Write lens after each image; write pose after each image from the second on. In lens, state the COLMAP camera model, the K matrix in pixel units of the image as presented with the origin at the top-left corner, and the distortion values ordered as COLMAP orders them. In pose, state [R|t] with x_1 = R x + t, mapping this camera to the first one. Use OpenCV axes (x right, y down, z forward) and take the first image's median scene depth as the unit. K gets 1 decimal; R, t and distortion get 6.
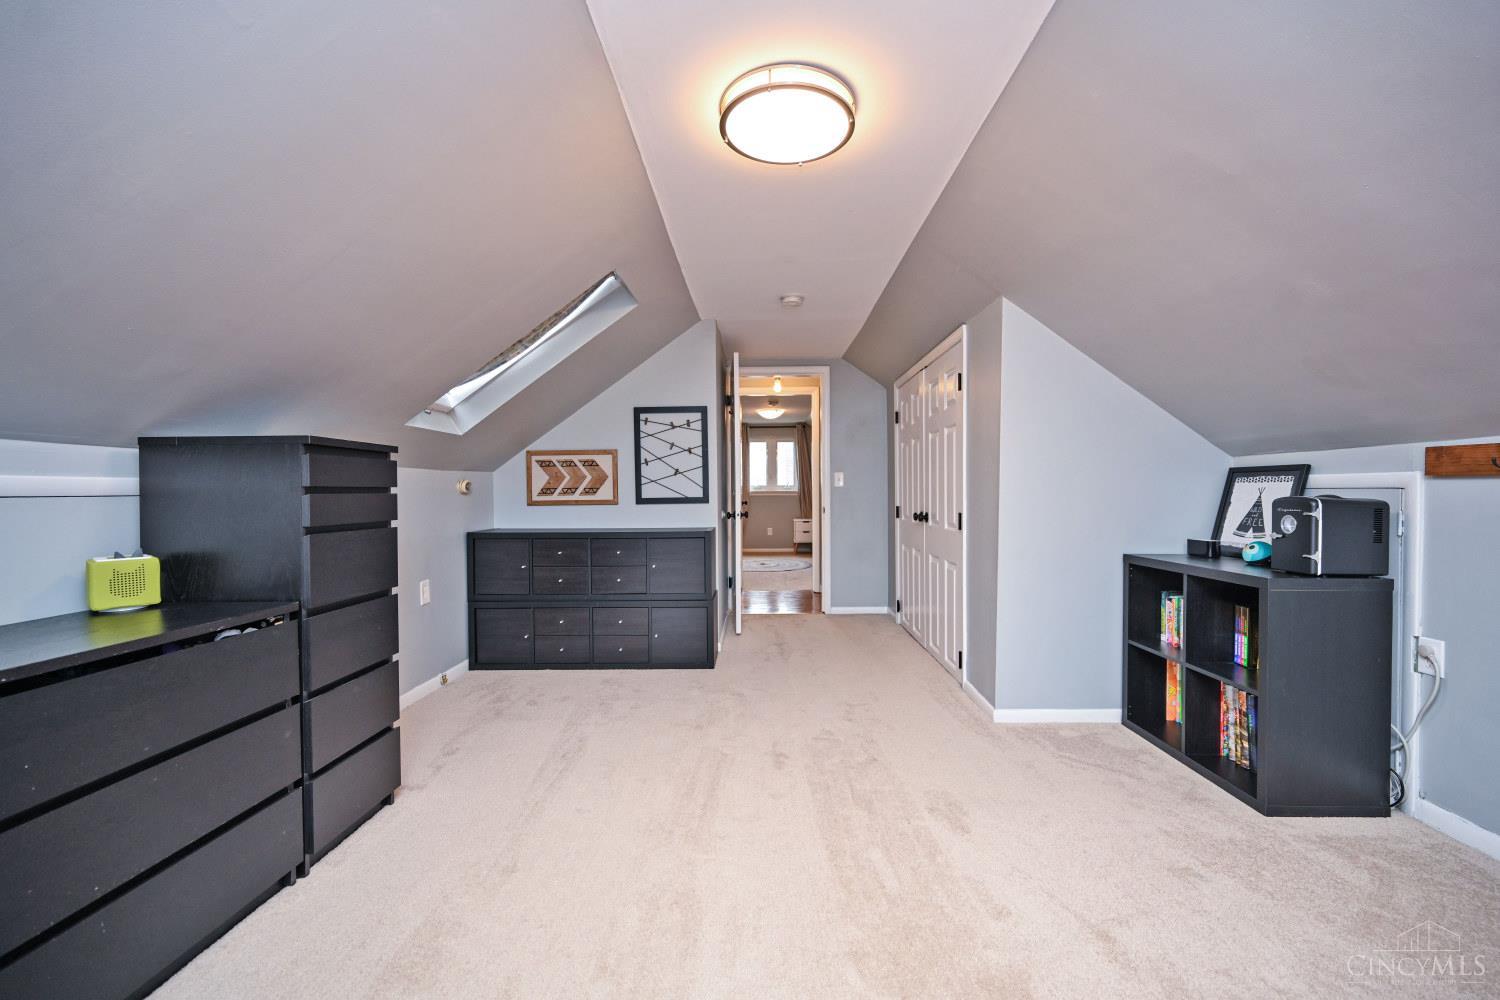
lens RADIAL K [[607.3, 0, 742.9], [0, 607.3, 500.1], [0, 0, 1]] dist [-0.002910, 0.000884]
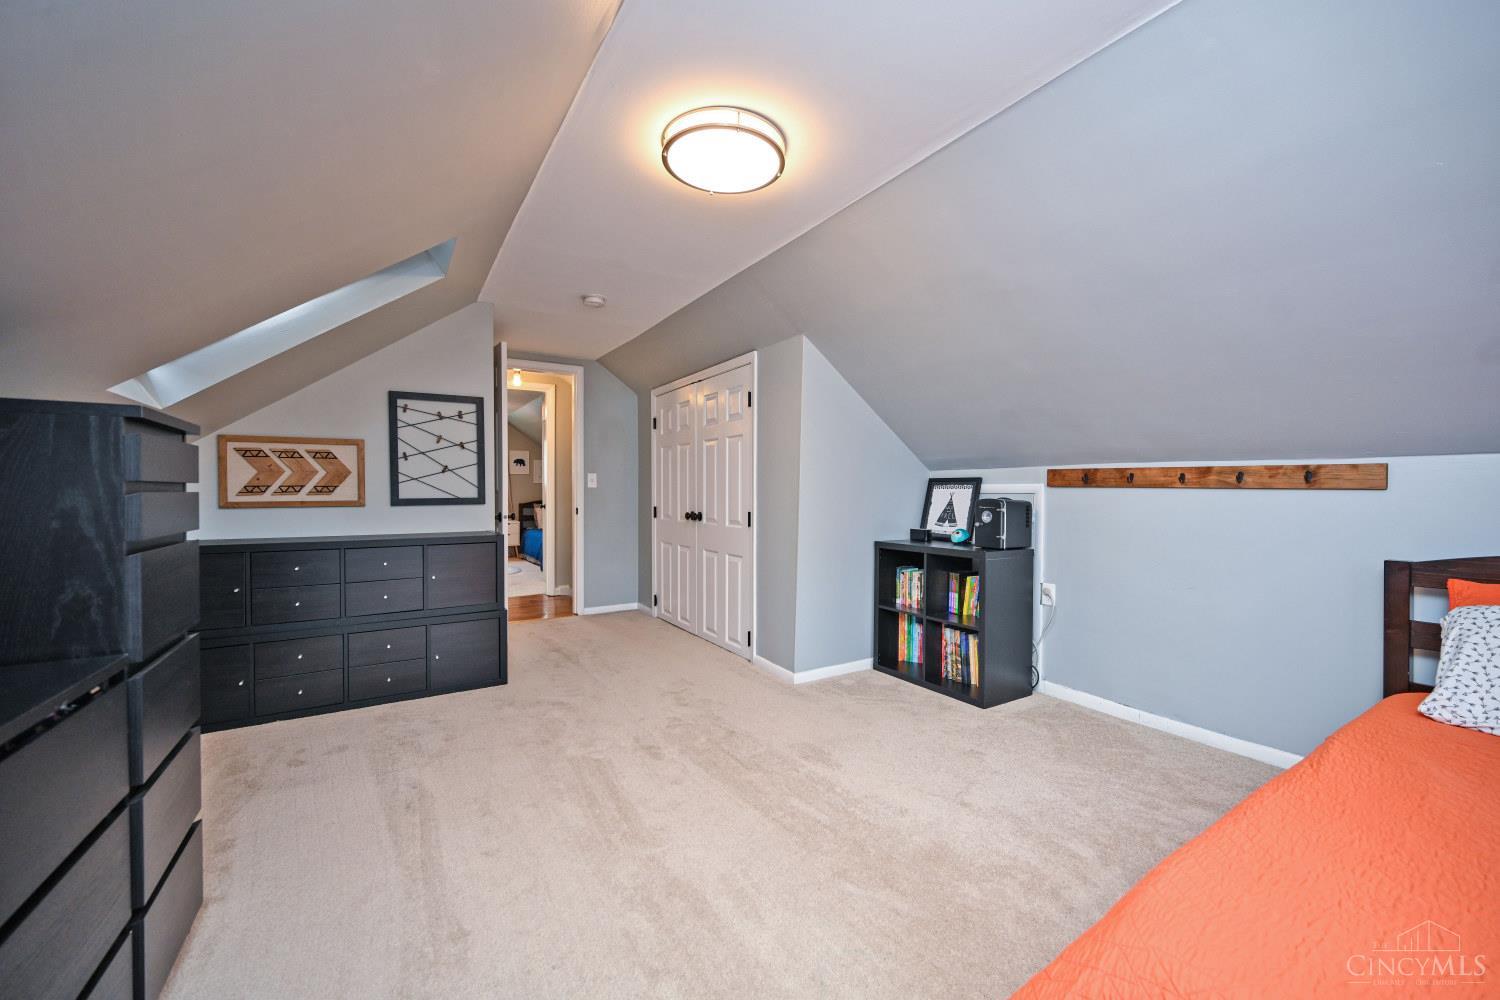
lens RADIAL K [[607.3, 0, 738.7], [0, 607.3, 500.0], [0, 0, 1]] dist [-0.002910, 0.000884]
pose [[0.835209, 0.000305, 0.549933, -0.356444], [0.000413, 0.999999, -0.001182, -0.000341], [-0.549933, 0.001215, 0.835208, 0.049510]]
